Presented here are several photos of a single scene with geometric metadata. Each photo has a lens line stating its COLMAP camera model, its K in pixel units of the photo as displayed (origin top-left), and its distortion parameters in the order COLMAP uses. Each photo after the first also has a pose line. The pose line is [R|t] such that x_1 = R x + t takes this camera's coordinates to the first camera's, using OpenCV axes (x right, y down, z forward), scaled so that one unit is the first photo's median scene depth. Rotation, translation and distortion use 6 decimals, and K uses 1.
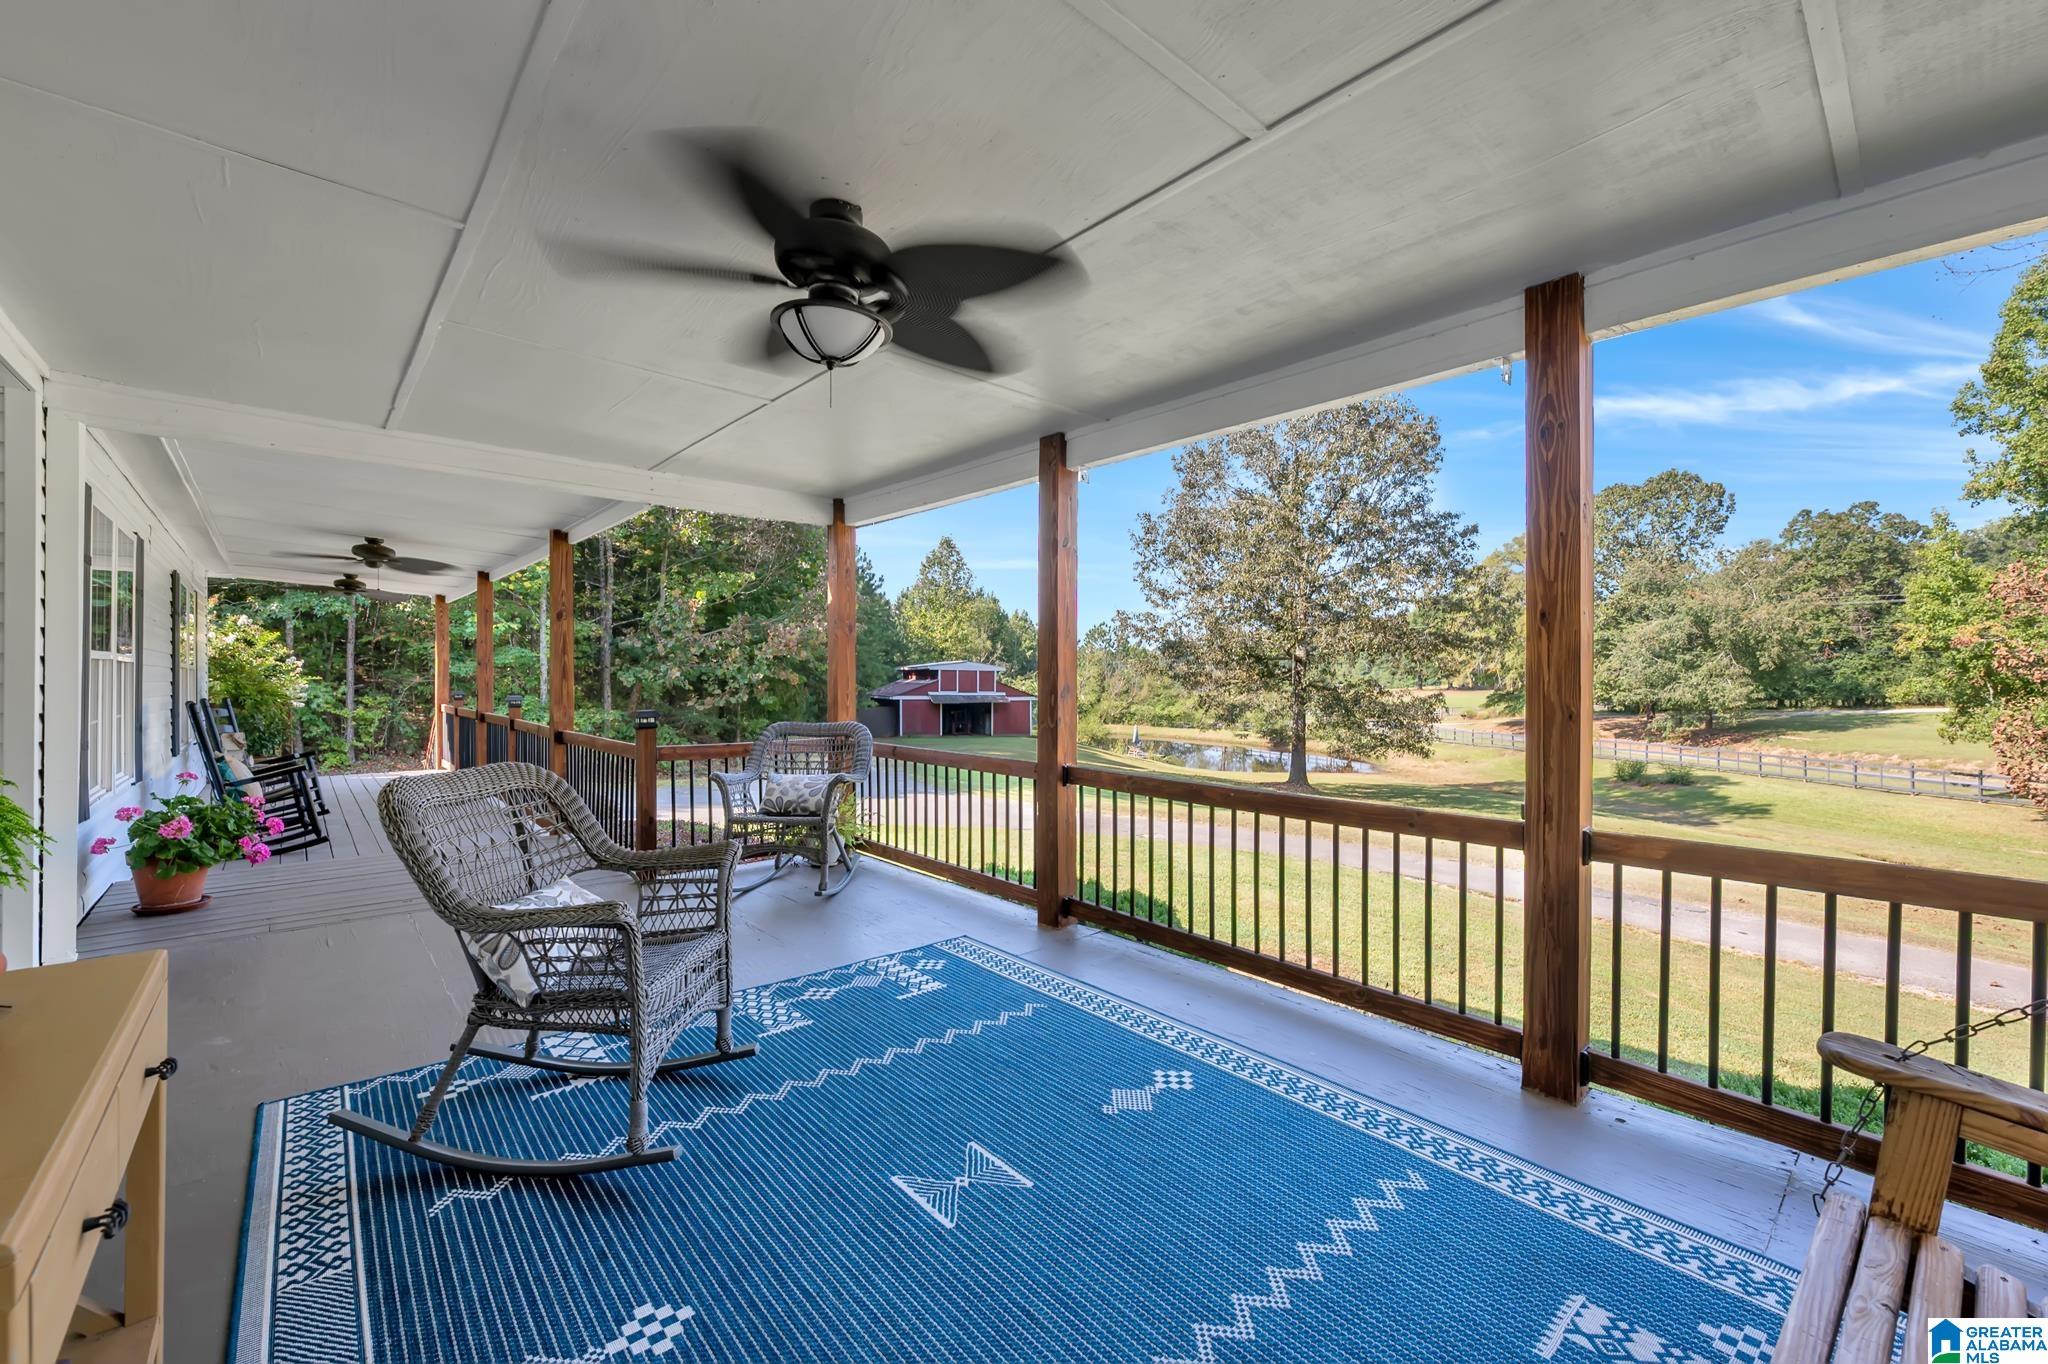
lens RADIAL K [[810.2, 0, 1020.4], [0, 810.2, 687.8], [0, 0, 1]] dist [-0.000884, 0.000148]
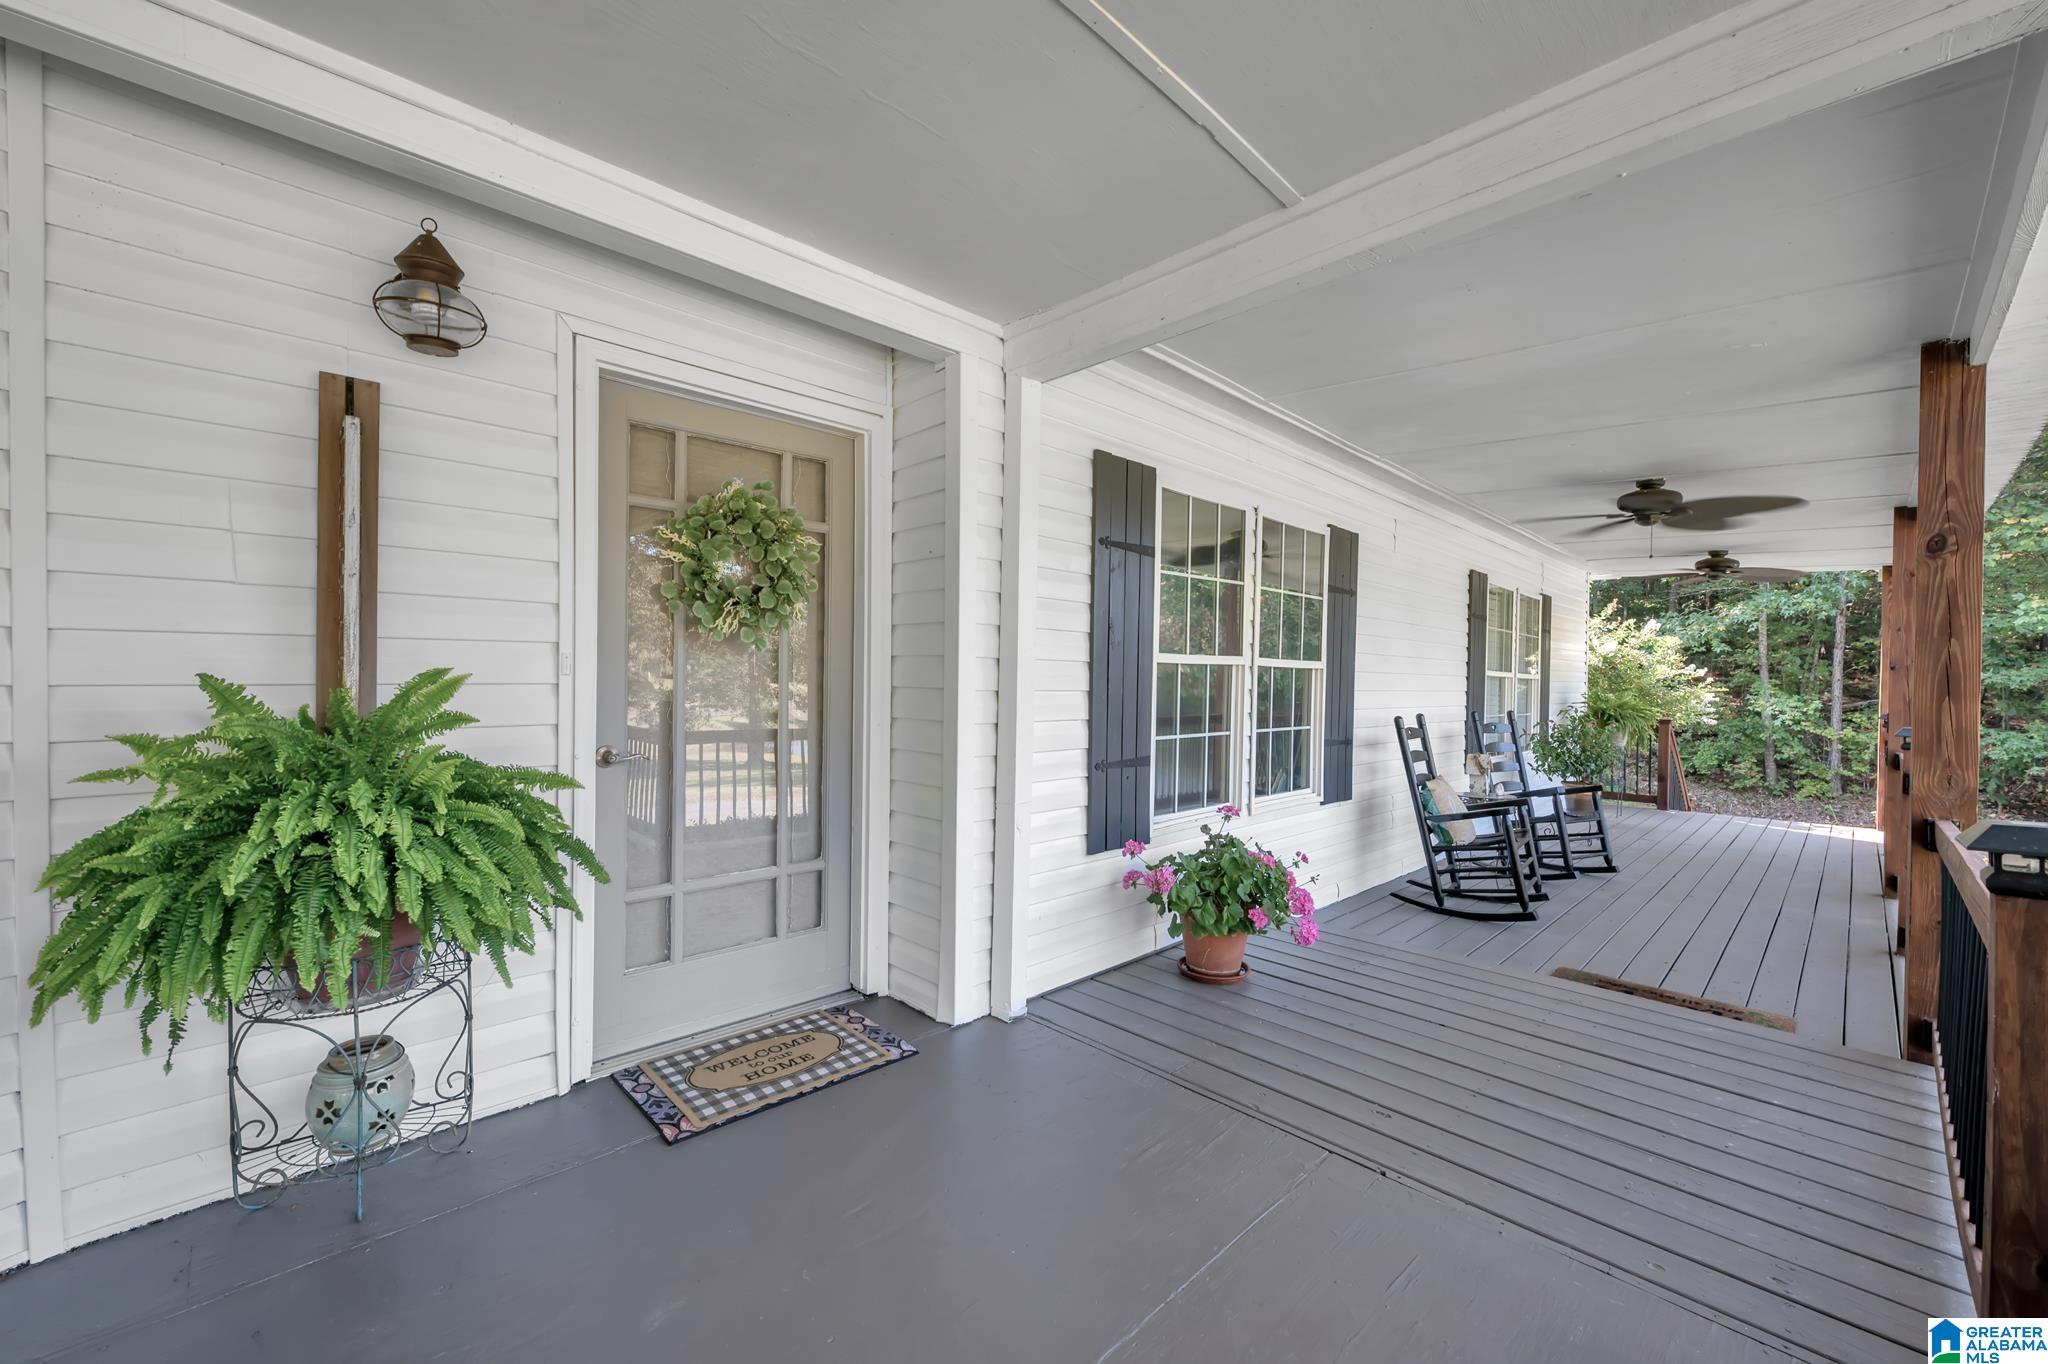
lens RADIAL K [[810.2, 0, 1020.4], [0, 810.2, 687.8], [0, 0, 1]] dist [-0.000884, 0.000148]
pose [[0.044184, 0.006614, -0.999002, -0.103323], [-0.022016, 0.999742, 0.005646, -0.004136], [0.998781, 0.021744, 0.044318, 0.310492]]
